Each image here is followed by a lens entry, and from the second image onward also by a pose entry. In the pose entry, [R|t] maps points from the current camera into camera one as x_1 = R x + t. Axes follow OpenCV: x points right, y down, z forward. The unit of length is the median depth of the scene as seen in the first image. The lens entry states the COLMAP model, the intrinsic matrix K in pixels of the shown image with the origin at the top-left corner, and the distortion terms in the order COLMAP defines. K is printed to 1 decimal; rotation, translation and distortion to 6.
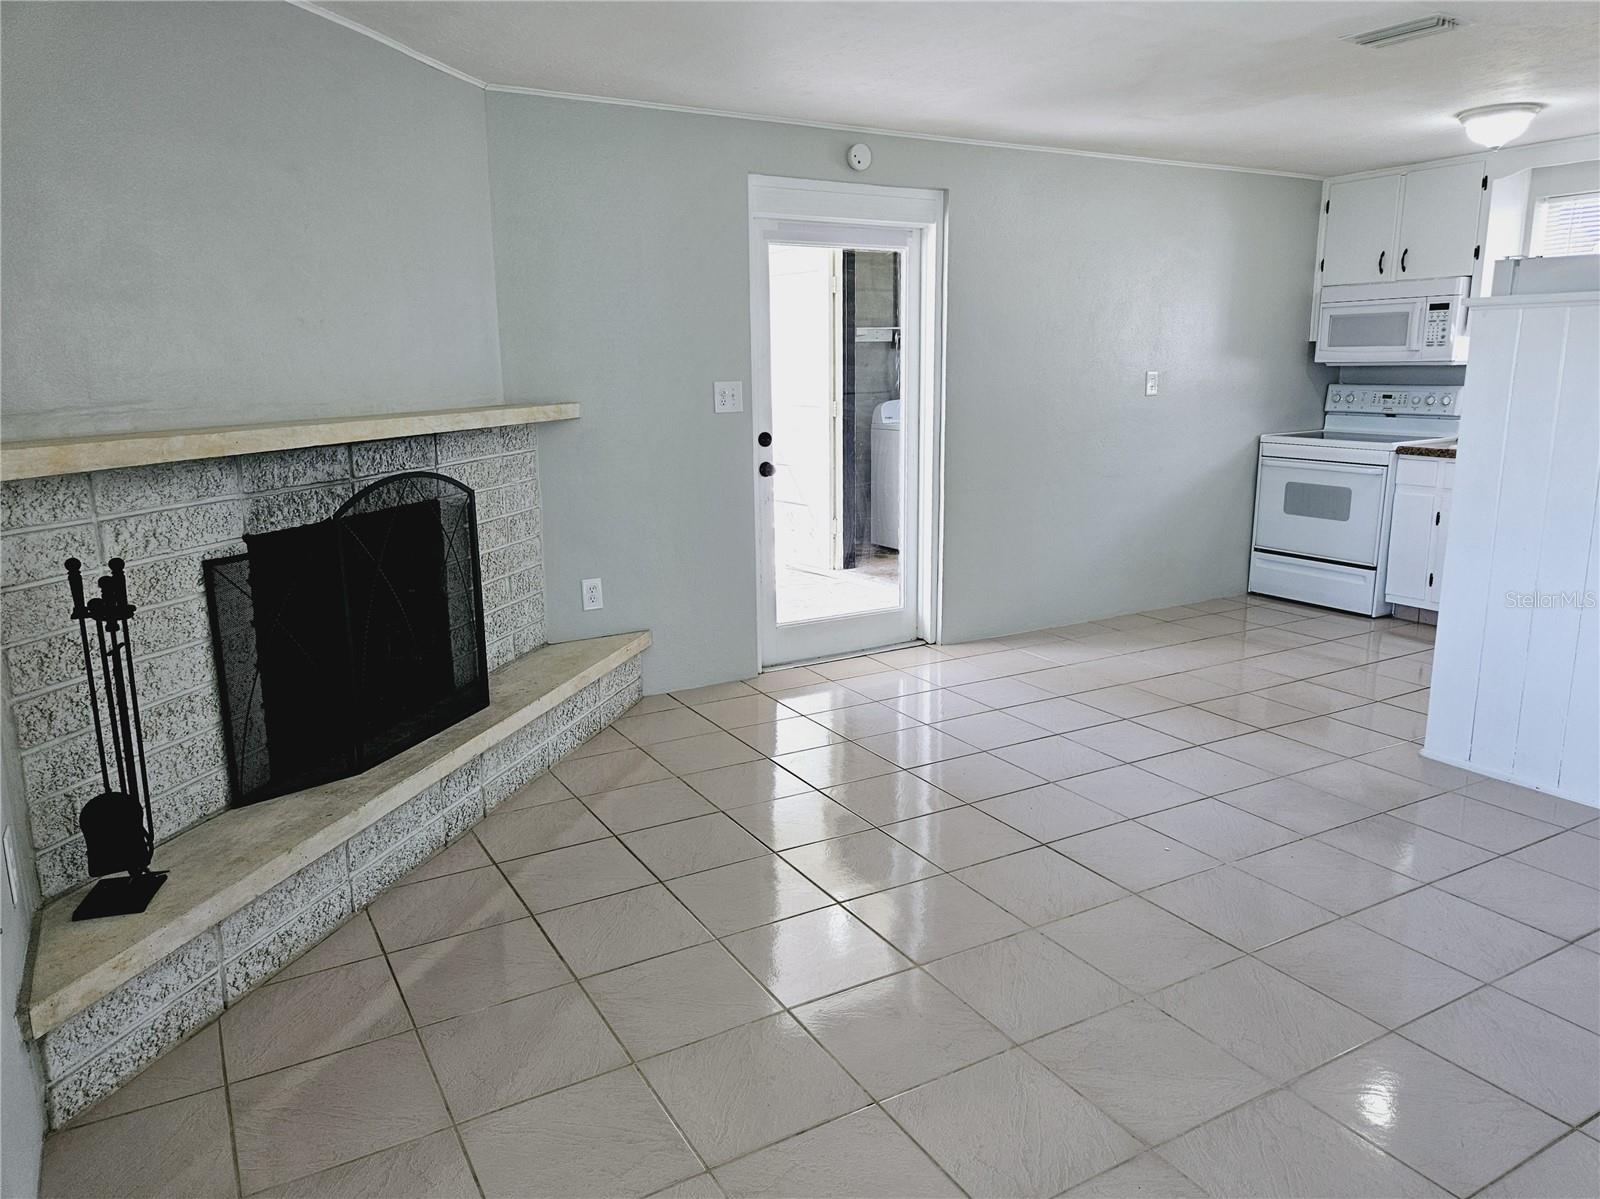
lens RADIAL K [[1111.1, 0, 823.3], [0, 1111.1, 583.4], [0, 0, 1]] dist [0.078631, -0.072154]
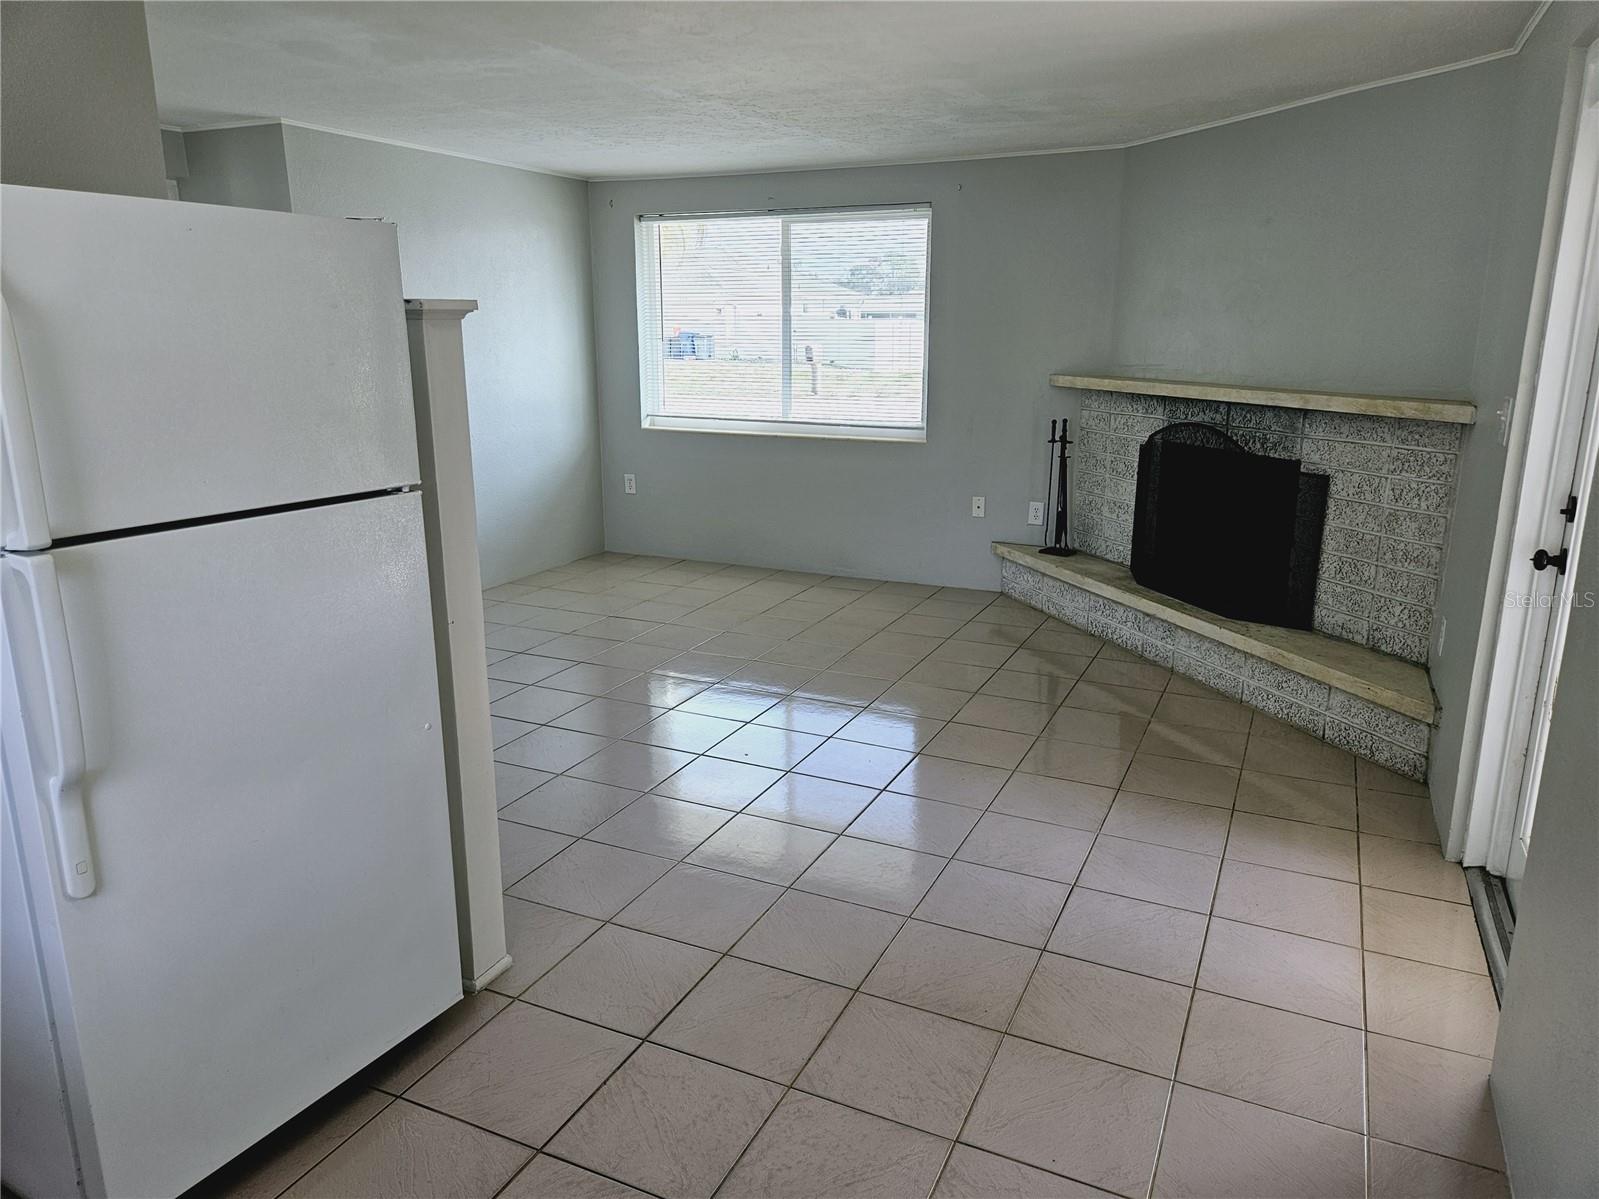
lens RADIAL K [[1066.5, 0, 820.0], [0, 1066.5, 574.3], [0, 0, 1]] dist [0.067242, -0.072290]
pose [[-0.829226, 0.133822, -0.542657, 0.860742], [-0.104479, 0.916685, 0.385711, -0.416656], [0.549062, 0.376537, -0.746157, 1.876705]]
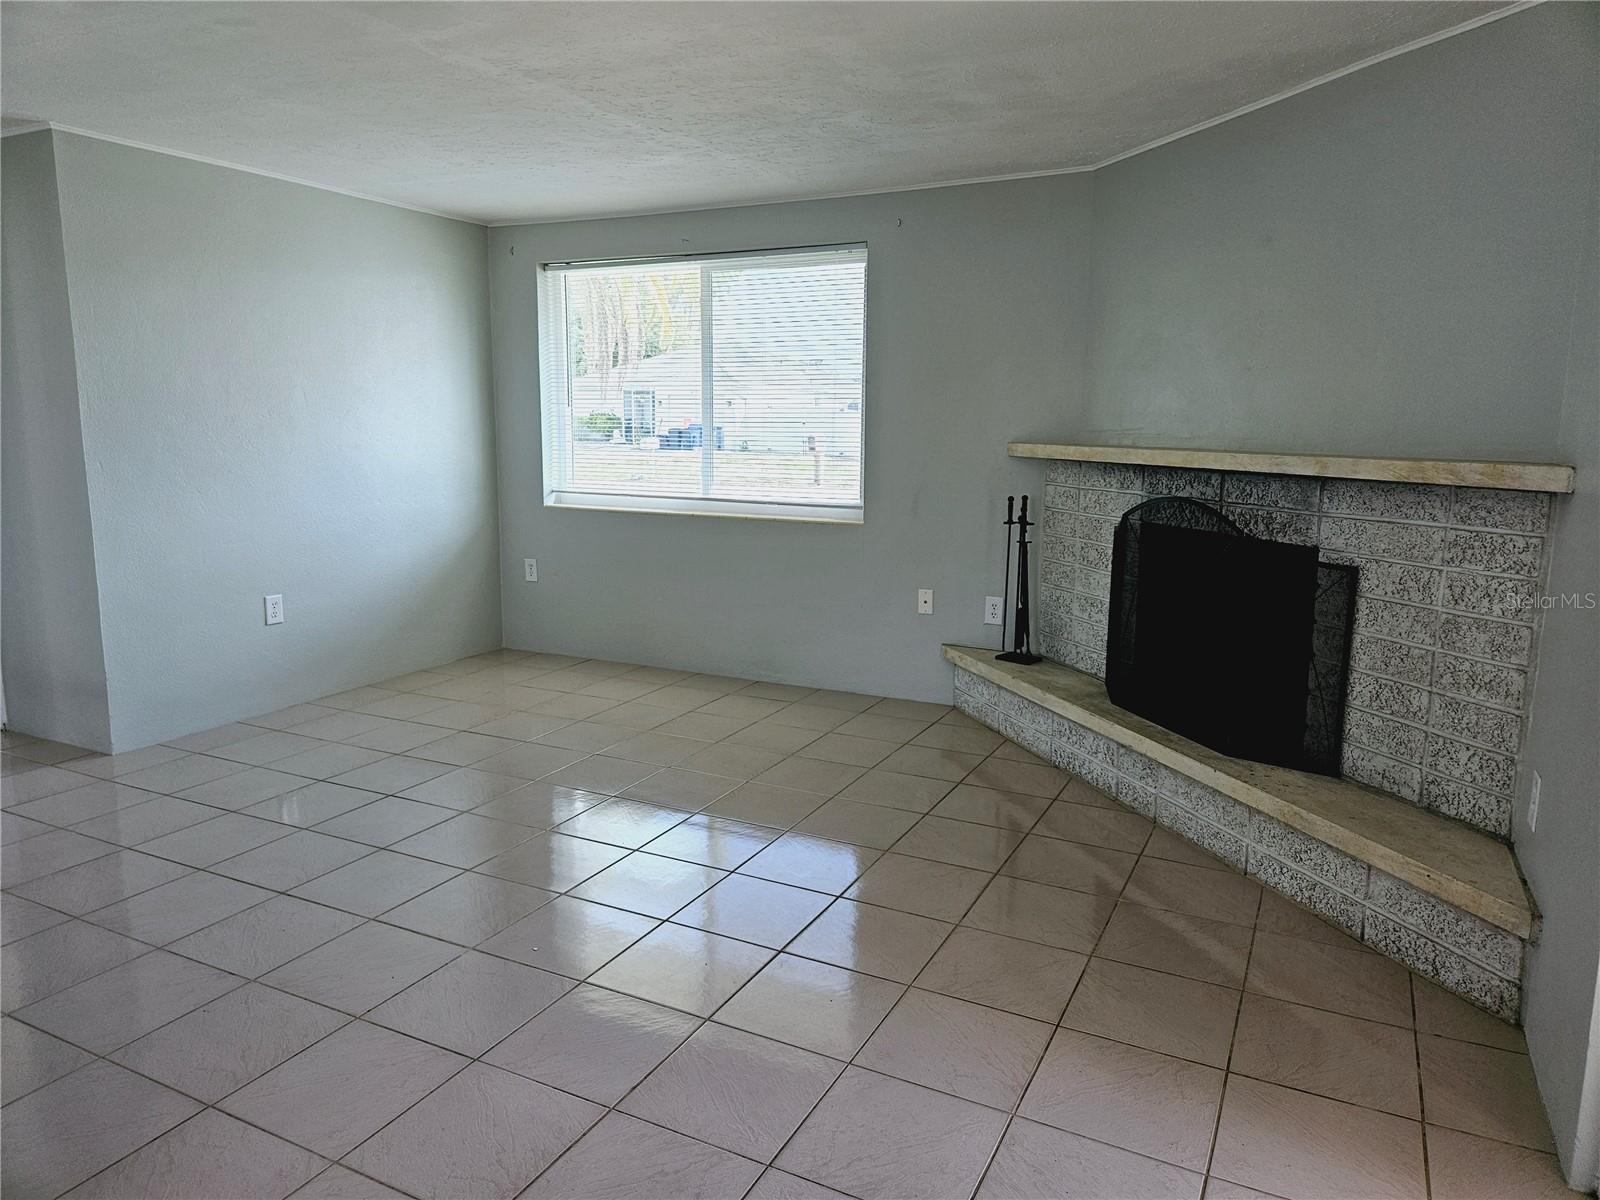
lens RADIAL K [[1060.7, 0, 803.8], [0, 1060.7, 580.3], [0, 0, 1]] dist [0.065356, -0.061378]
pose [[-0.848188, 0.080946, -0.523475, 0.545861], [-0.104421, 0.943310, 0.315059, -0.325394], [0.519302, 0.321891, -0.791651, 1.700516]]
